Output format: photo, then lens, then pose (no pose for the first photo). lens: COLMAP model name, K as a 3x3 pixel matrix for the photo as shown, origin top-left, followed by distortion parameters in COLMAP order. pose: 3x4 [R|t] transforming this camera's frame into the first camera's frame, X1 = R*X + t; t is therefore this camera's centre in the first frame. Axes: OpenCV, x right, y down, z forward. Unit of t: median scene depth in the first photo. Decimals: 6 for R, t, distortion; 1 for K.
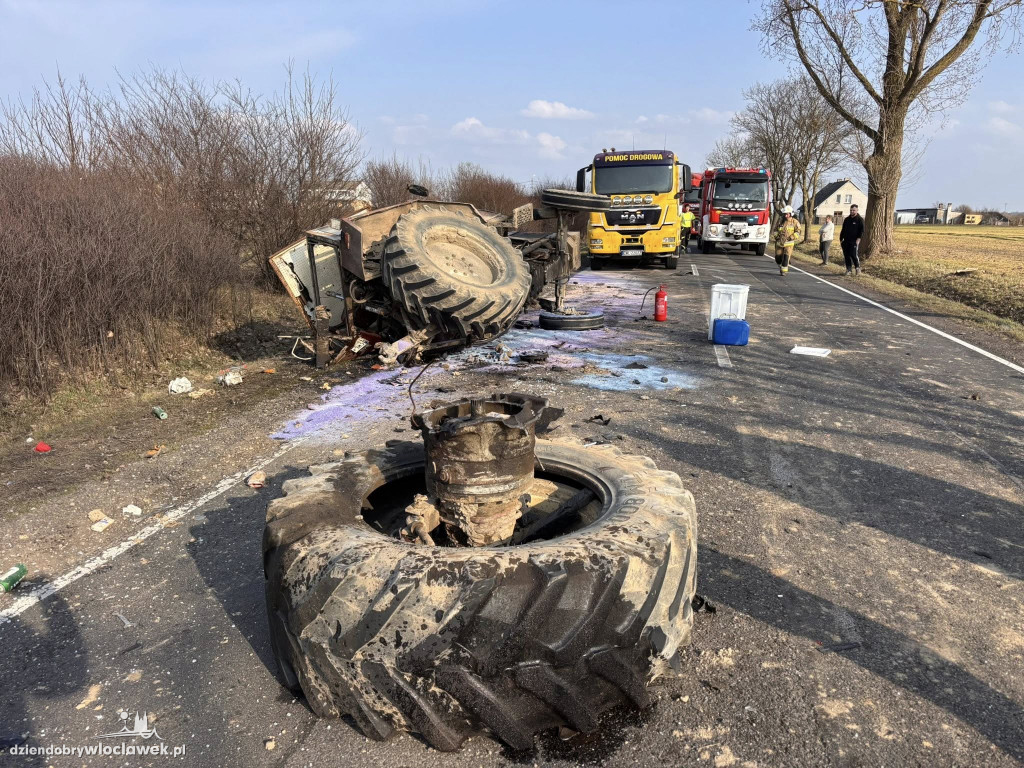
lens RADIAL K [[781.4, 0, 519.0], [0, 781.4, 389.3], [0, 0, 1]] dist [0.078872, -0.101174]
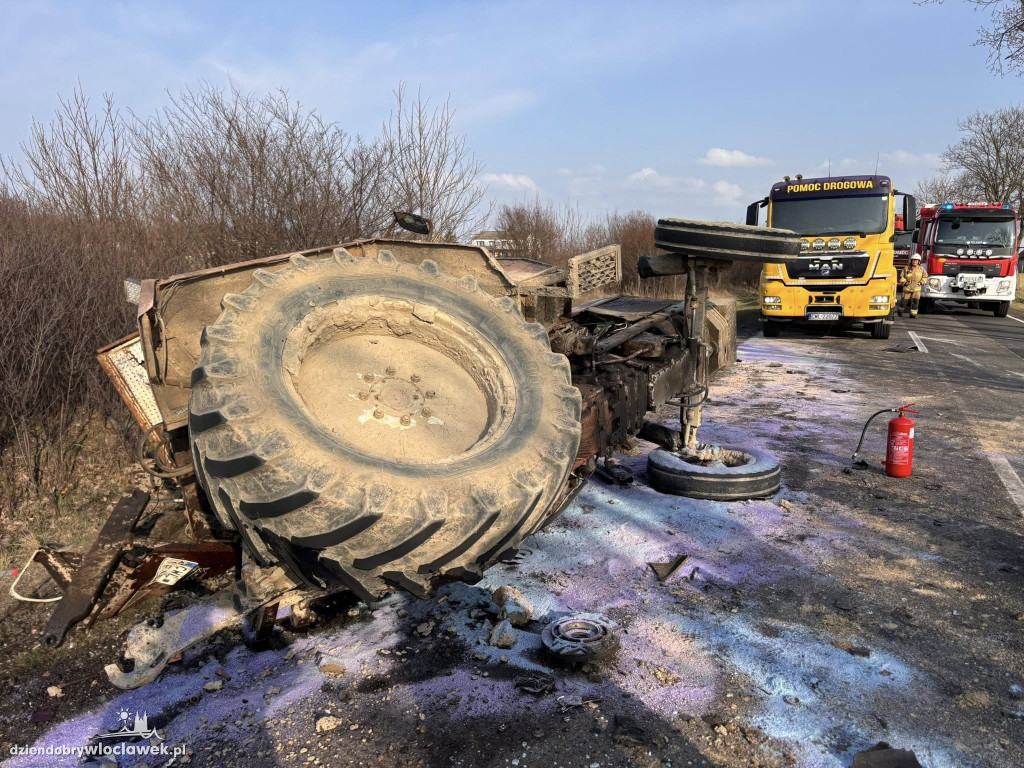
lens RADIAL K [[780.3, 0, 516.4], [0, 780.3, 381.7], [0, 0, 1]] dist [0.054934, -0.053860]
pose [[0.976110, 0.032912, -0.214770, 0.026741], [-0.047391, 0.996912, -0.062621, -0.057372], [0.212046, 0.071304, 0.974655, 0.249836]]
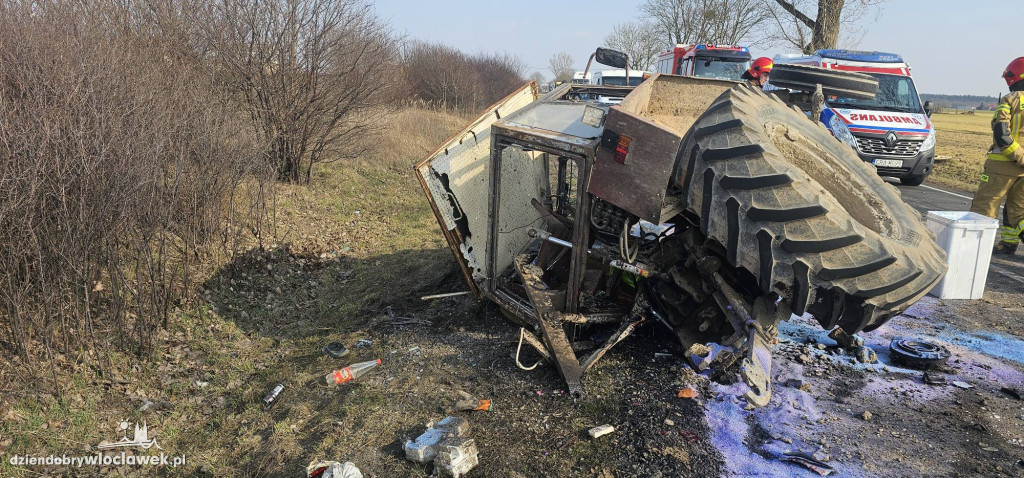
lens RADIAL K [[692.1, 0, 517.5], [0, 692.1, 239.0], [0, 0, 1]] dist [0.091150, -0.110426]
pose [[0.988800, 0.007197, 0.149070, -0.140517], [-0.007234, 0.999974, -0.000299, -0.050044], [-0.149068, -0.000783, 0.988827, 0.216077]]
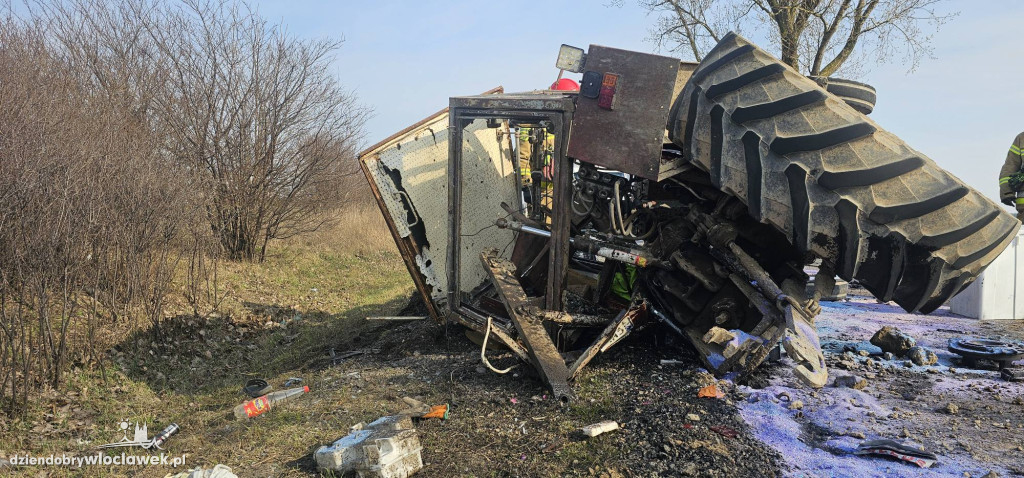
lens RADIAL K [[691.7, 0, 519.5], [0, 691.7, 237.9], [0, 0, 1]] dist [0.071347, -0.069699]
pose [[0.982996, 0.010242, 0.183342, -0.131485], [0.022168, 0.984523, -0.173850, -0.017583], [-0.182285, 0.174958, 0.967554, 0.258312]]
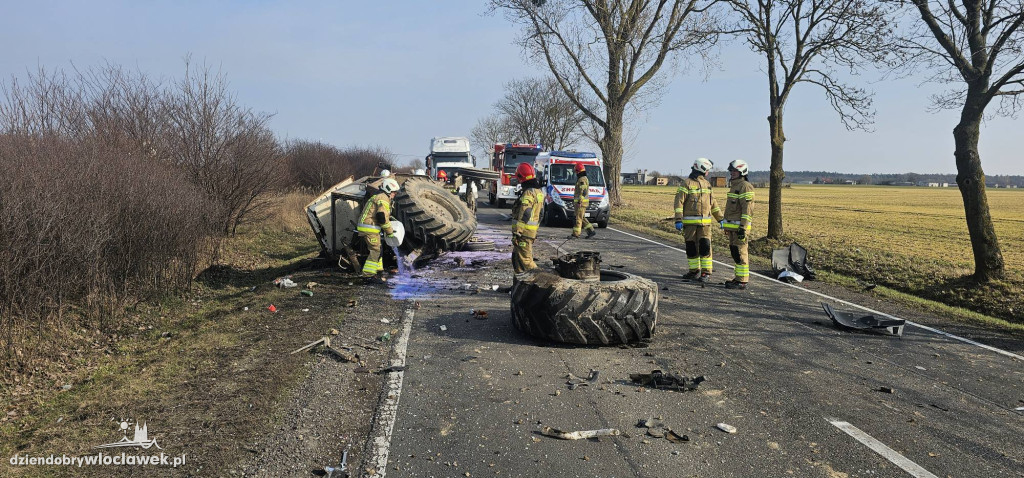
lens RADIAL K [[692.1, 0, 517.5], [0, 692.1, 239.0], [0, 0, 1]] dist [0.091150, -0.110426]
pose [[0.952288, -0.015085, 0.304829, -0.147890], [0.052476, 0.991996, -0.114846, 0.034672], [-0.300657, 0.125363, 0.945457, -0.194684]]
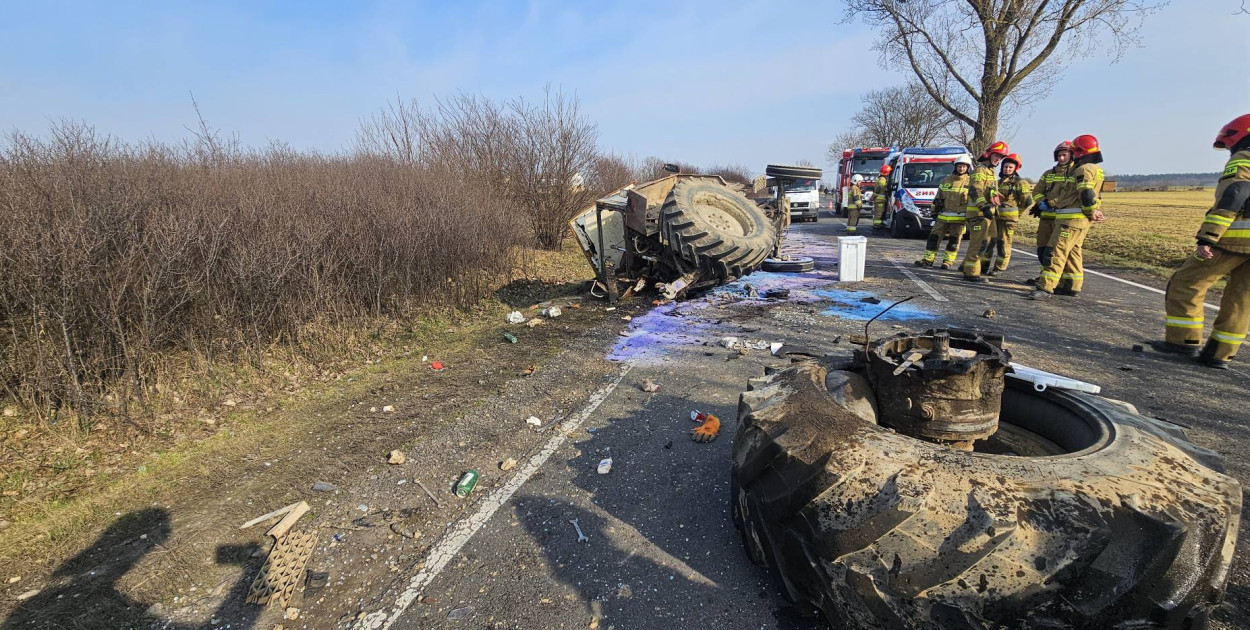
lens RADIAL K [[559.3, 0, 625.0], [0, 559.3, 315.0], [0, 0, 1]] dist [-0.006053, -0.000193]
pose [[0.994308, -0.002065, -0.106523, -0.052307], [0.001693, 0.999992, -0.003583, -0.001678], [0.106530, 0.003382, 0.994304, 0.031433]]
